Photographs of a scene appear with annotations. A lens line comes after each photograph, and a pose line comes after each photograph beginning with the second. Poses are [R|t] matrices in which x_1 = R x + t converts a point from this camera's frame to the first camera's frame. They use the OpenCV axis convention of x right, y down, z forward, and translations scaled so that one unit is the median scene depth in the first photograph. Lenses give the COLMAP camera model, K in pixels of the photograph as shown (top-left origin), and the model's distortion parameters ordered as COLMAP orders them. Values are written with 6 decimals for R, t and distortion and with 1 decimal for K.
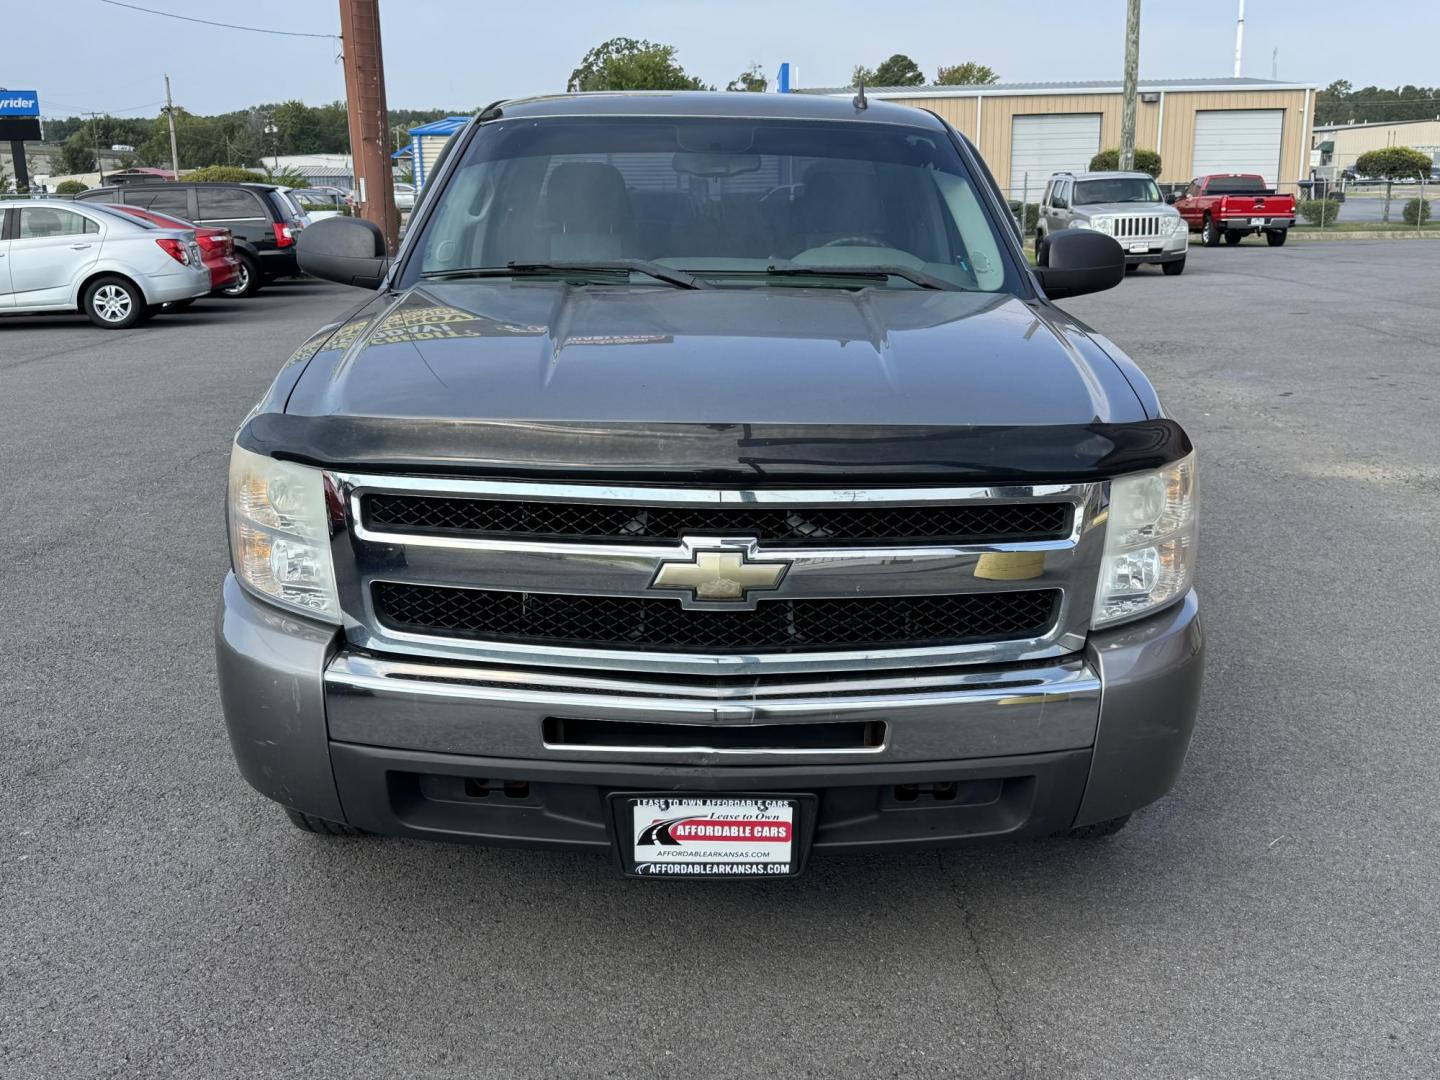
lens RADIAL K [[1490.6, 0, 720.0], [0, 1490.6, 540.0], [0, 0, 1]] dist [0.132120, -0.264283]
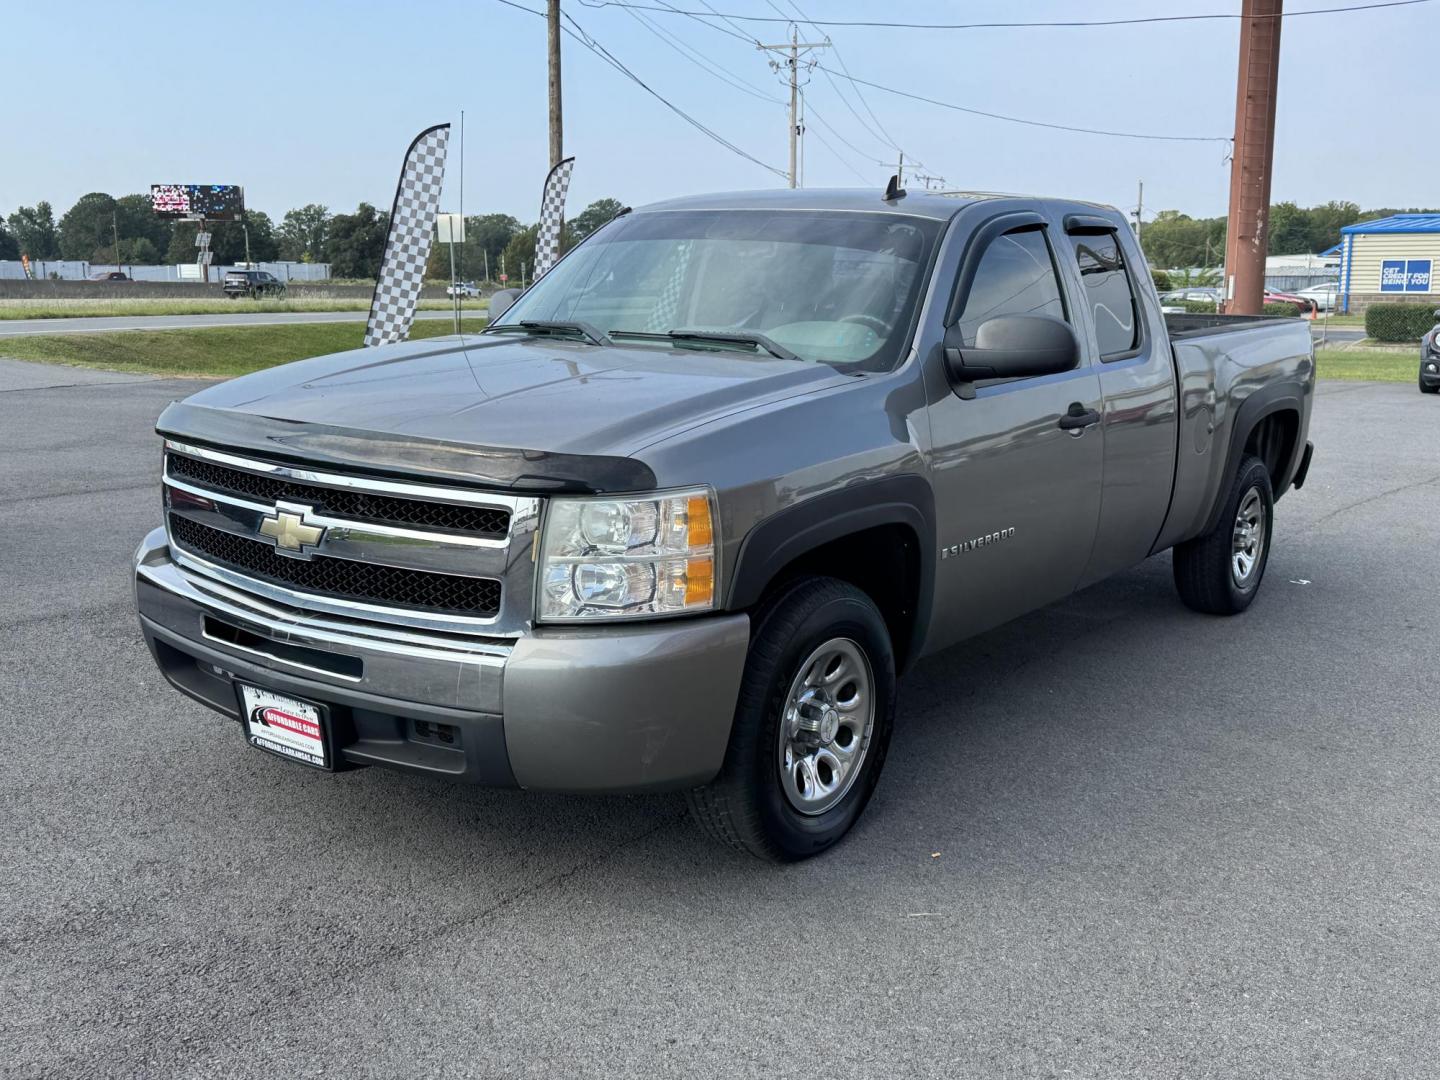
lens RADIAL K [[1490.6, 0, 720.0], [0, 1490.6, 540.0], [0, 0, 1]] dist [0.132120, -0.264283]
pose [[0.782095, 0.121621, -0.611176, 1.111164], [-0.160749, 0.986951, -0.009304, -0.018005], [0.602070, 0.105523, 0.791440, 0.141636]]
